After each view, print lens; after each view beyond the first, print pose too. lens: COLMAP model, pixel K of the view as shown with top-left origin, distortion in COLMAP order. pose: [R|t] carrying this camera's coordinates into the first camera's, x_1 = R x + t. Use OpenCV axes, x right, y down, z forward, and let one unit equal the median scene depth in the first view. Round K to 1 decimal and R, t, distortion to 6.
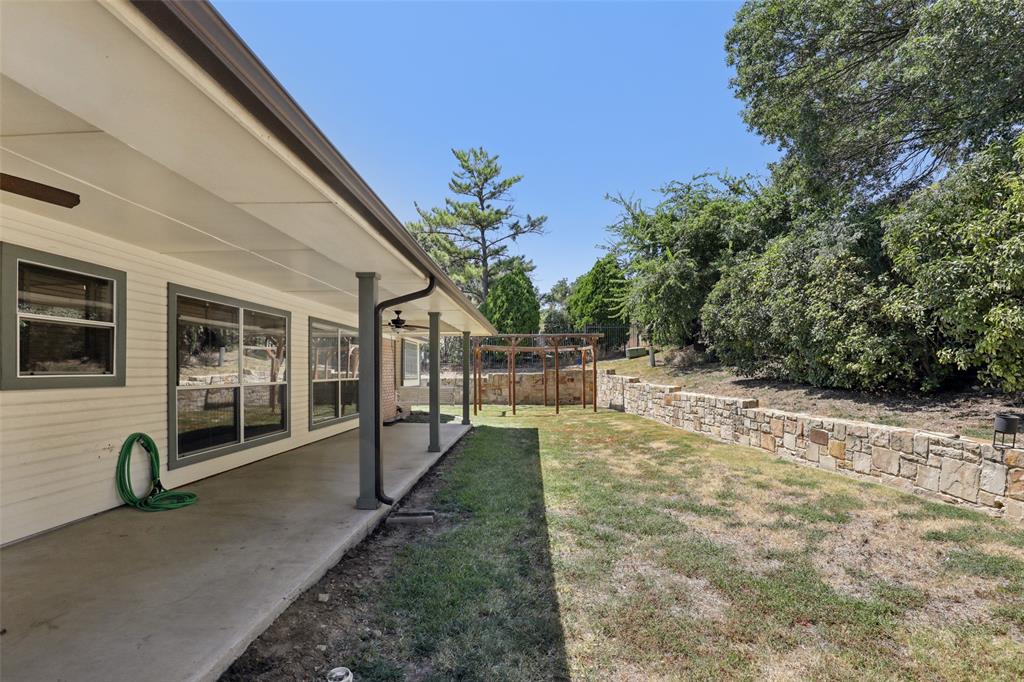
lens RADIAL K [[487.5, 0, 512.3], [0, 487.5, 362.8], [0, 0, 1]] dist [-0.030459, 0.000080]
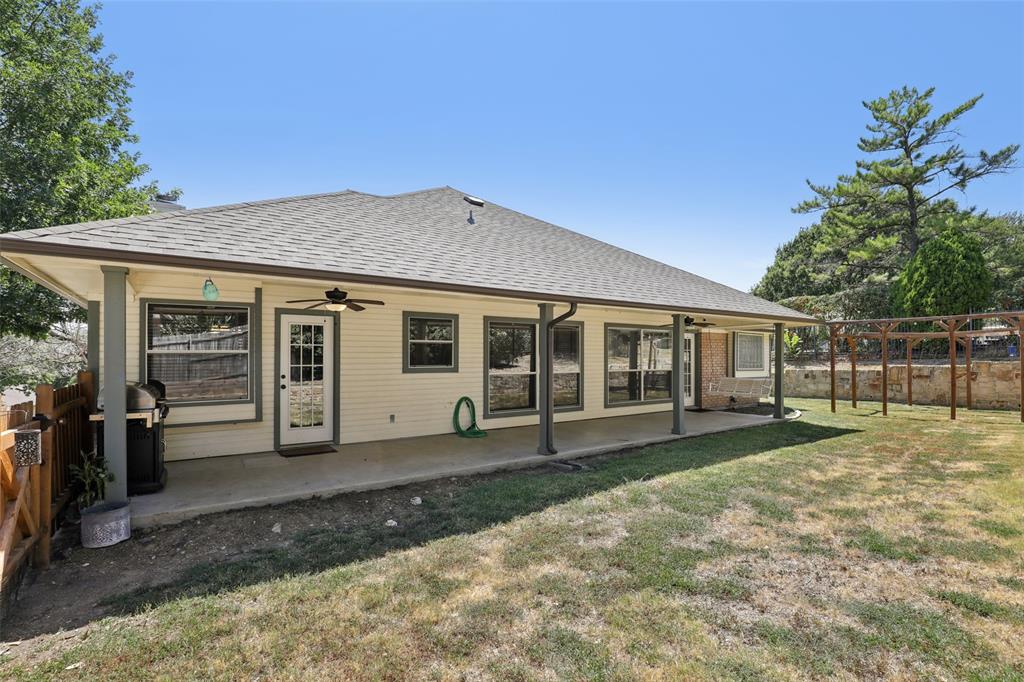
lens RADIAL K [[482.4, 0, 512.0], [0, 482.4, 341.0], [0, 0, 1]] dist [-0.020376, 0.000498]
pose [[0.605249, -0.025436, -0.795629, 0.685289], [0.011104, 0.999662, -0.023512, -0.023119], [0.795959, 0.005396, 0.605327, -0.019346]]
